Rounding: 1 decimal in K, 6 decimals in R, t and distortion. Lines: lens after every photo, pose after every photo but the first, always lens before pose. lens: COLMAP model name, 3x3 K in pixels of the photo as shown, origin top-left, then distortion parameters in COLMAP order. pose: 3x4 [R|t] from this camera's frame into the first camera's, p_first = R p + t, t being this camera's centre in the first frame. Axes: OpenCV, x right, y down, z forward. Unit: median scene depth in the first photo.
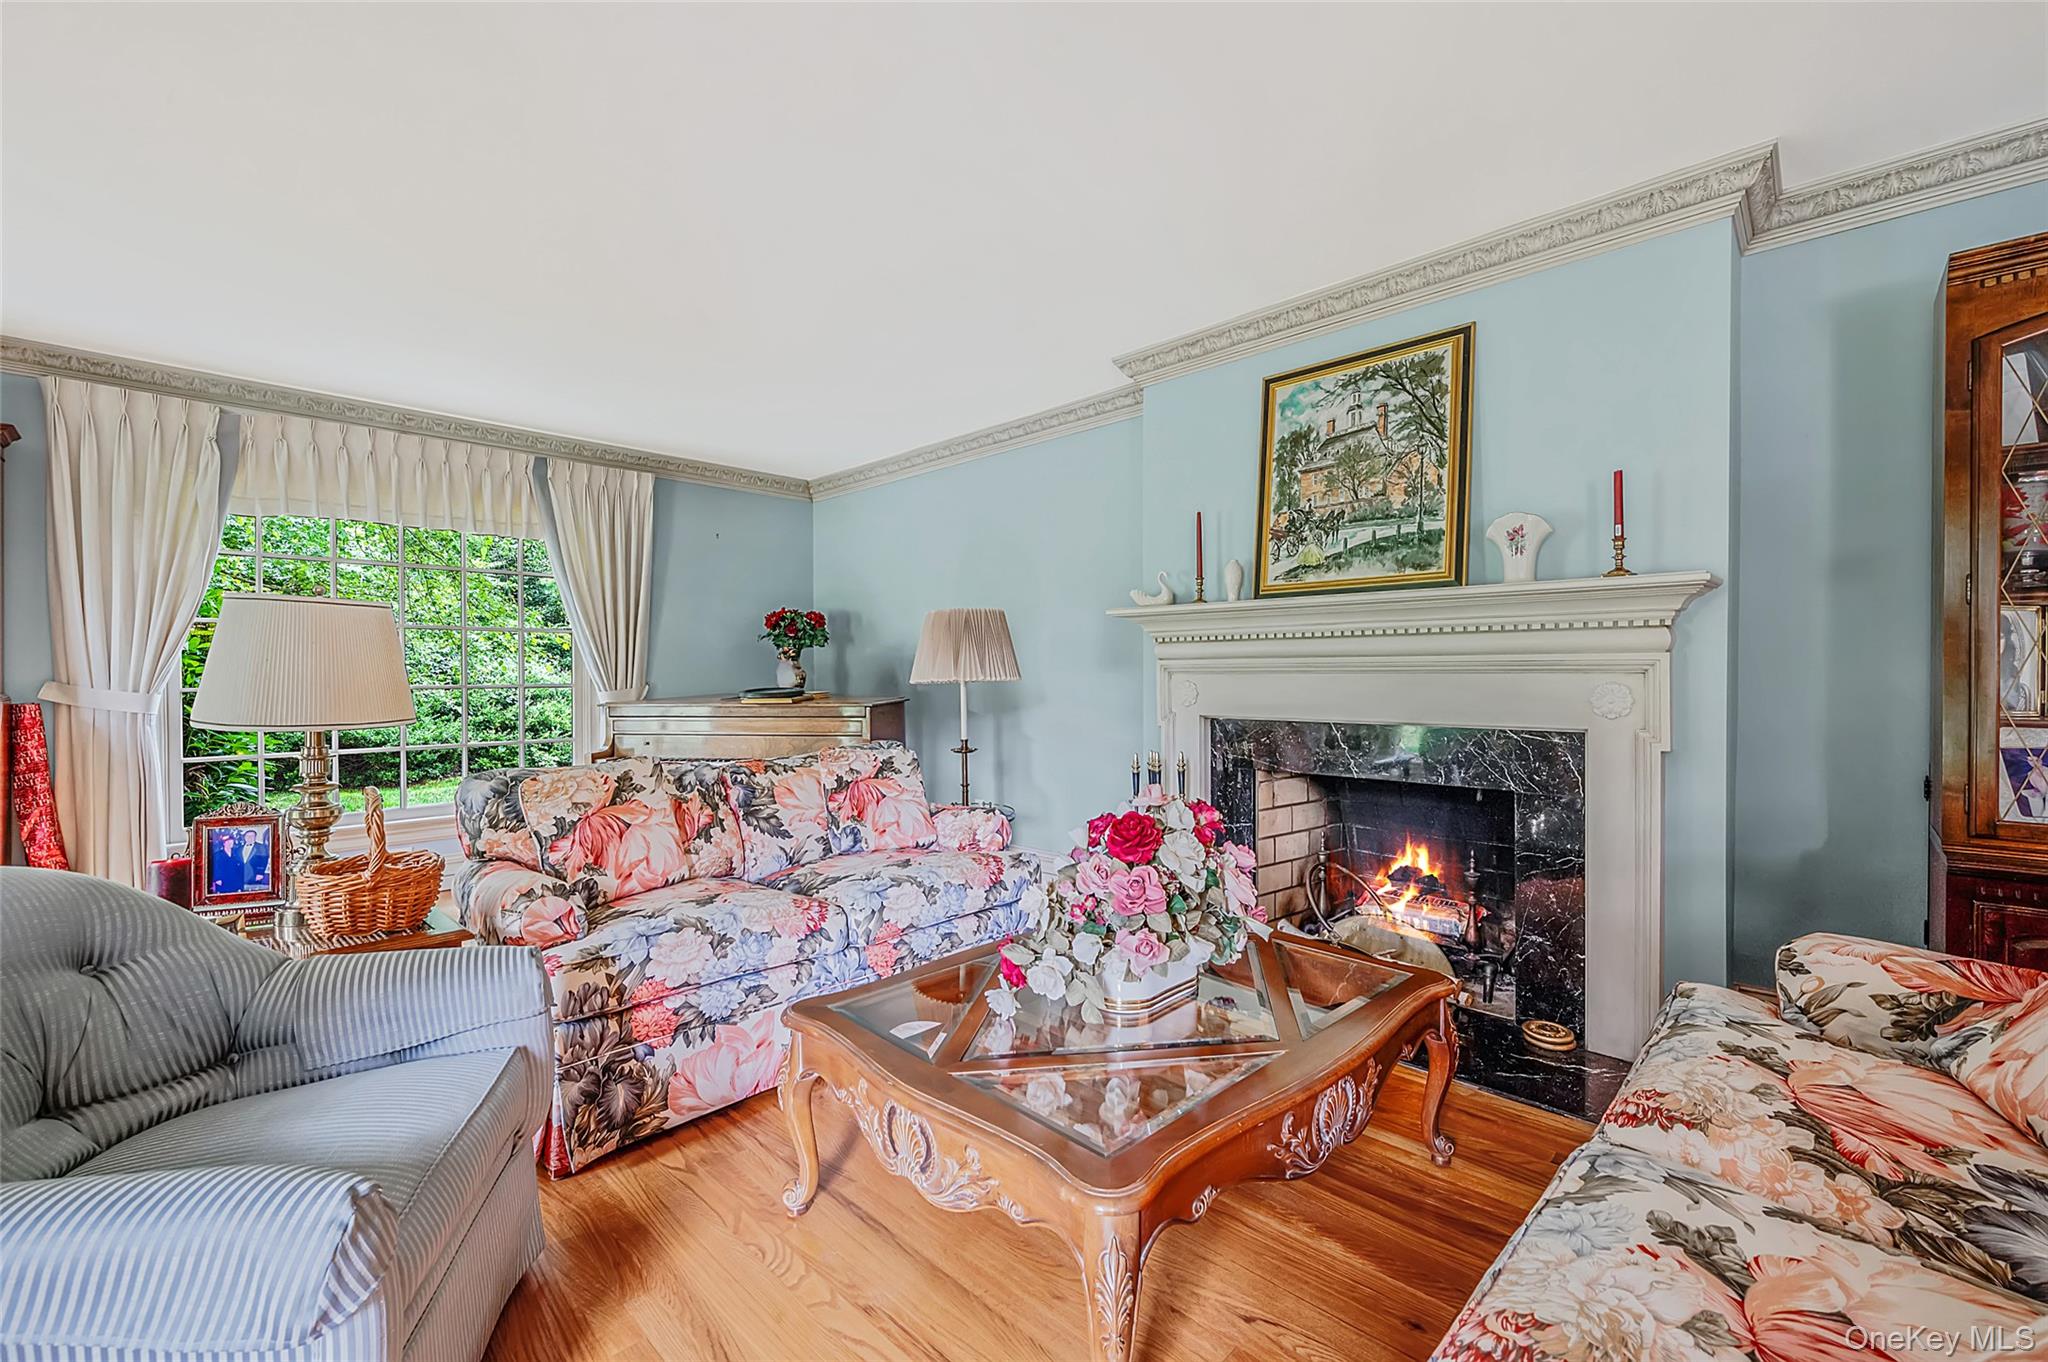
lens RADIAL K [[858.6, 0, 1028.9], [0, 858.6, 675.4], [0, 0, 1]] dist [-0.000042, -0.000062]
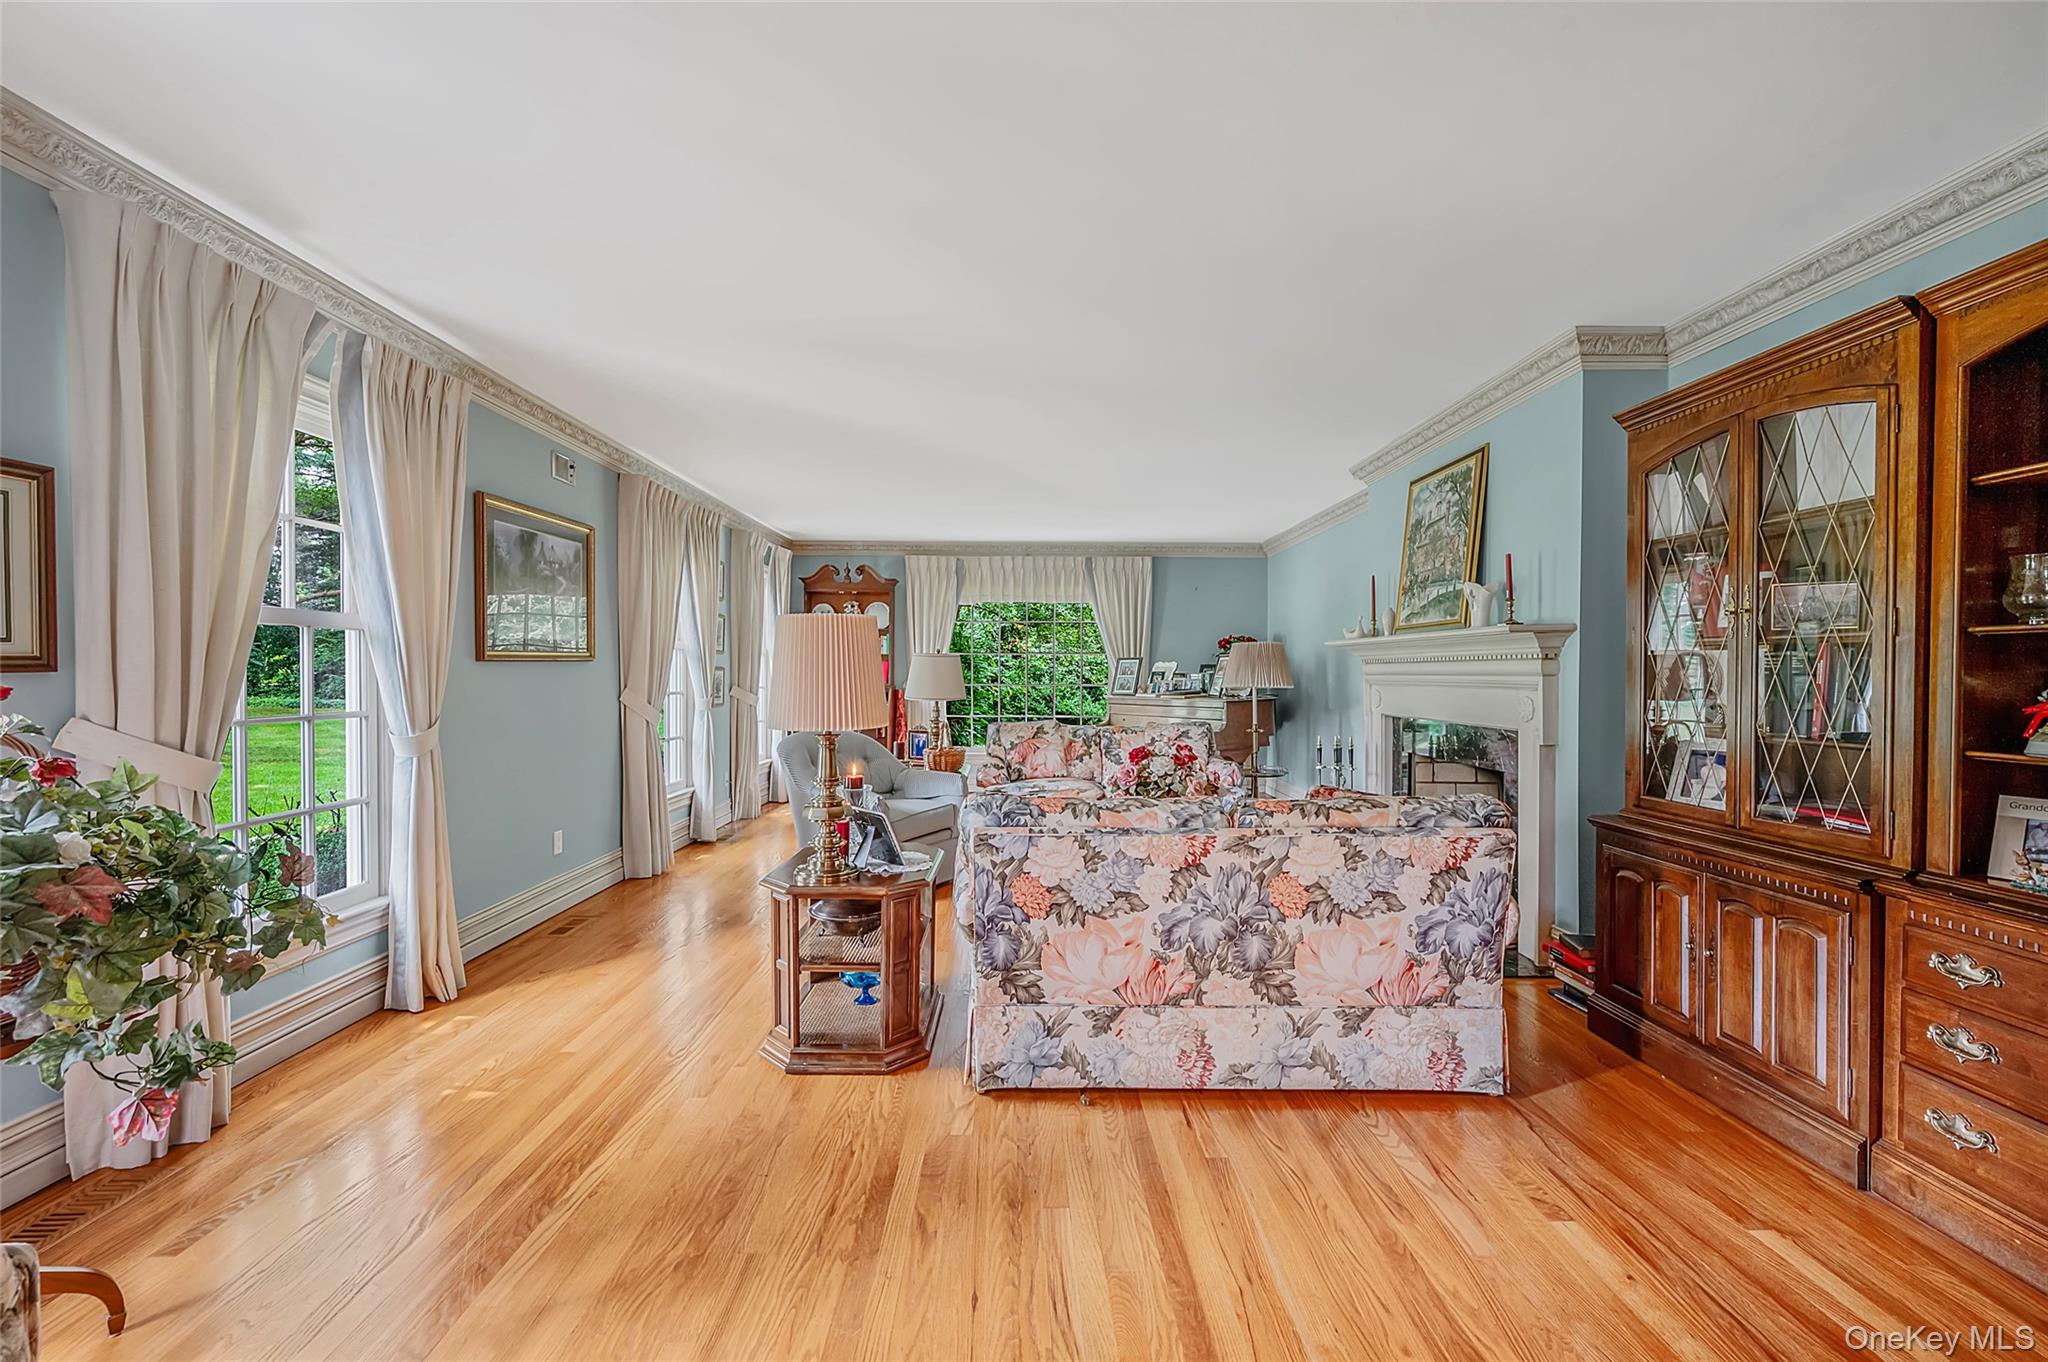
lens RADIAL K [[805.0, 0, 1021.3], [0, 805.0, 680.9], [0, 0, 1]] dist [0.001015, -0.000035]
pose [[0.705905, 0.012341, -0.708199, 0.861907], [-0.006725, 0.999920, 0.010721, -0.023089], [0.708274, -0.002805, 0.705932, -0.462905]]
